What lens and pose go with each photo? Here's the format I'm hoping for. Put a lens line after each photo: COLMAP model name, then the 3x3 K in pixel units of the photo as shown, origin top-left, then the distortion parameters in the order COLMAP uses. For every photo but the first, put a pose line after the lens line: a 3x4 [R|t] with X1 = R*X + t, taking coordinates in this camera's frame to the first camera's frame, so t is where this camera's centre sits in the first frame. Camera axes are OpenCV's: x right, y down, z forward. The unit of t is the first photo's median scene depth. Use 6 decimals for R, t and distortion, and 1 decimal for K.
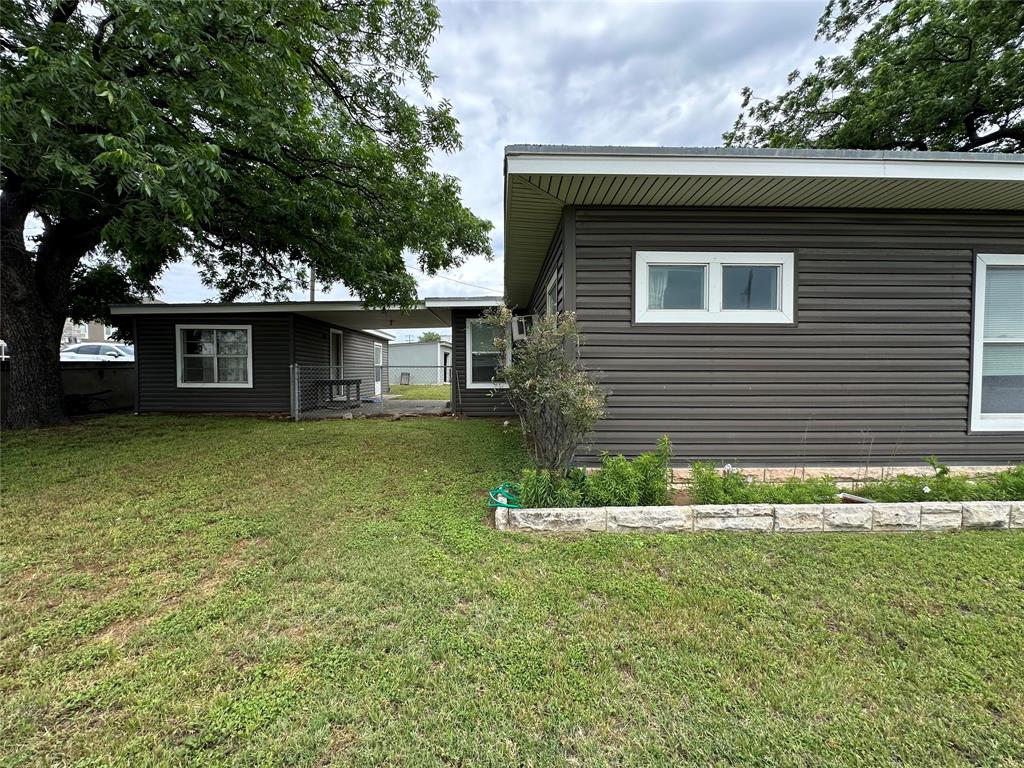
lens RADIAL K [[417.2, 0, 485.6], [0, 417.2, 382.2], [0, 0, 1]] dist [0.001787, 0.000132]
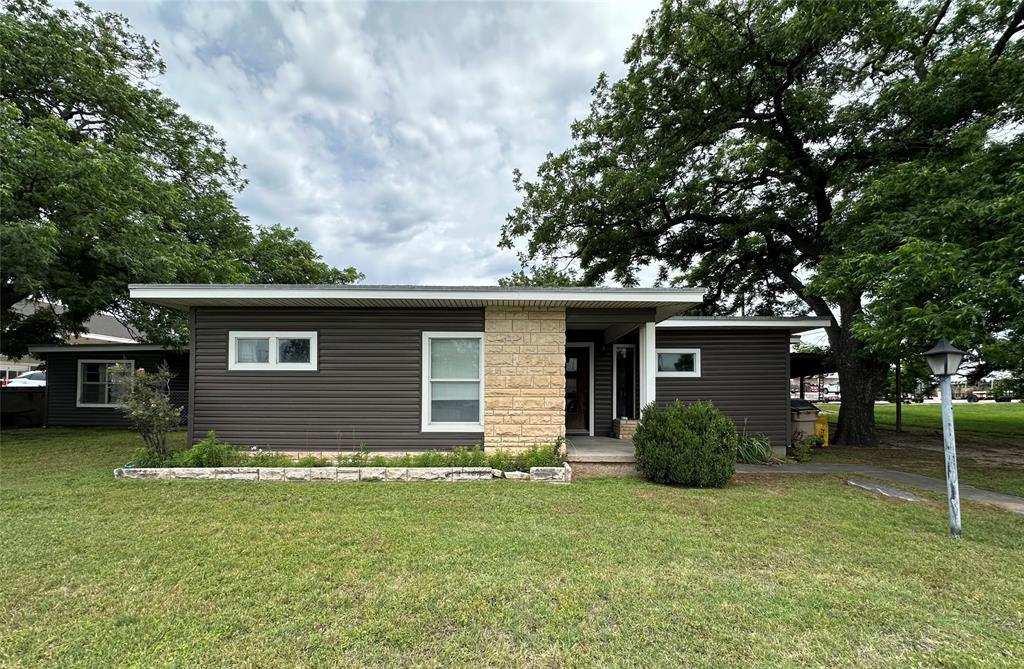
lens RADIAL K [[428.2, 0, 494.7], [0, 428.2, 385.7], [0, 0, 1]] dist [-0.001642, 0.000207]
pose [[0.999639, 0.001670, -0.026825, 1.520425], [-0.002836, 0.999050, -0.043488, 0.000736], [0.026727, 0.043549, 0.998694, -0.793301]]
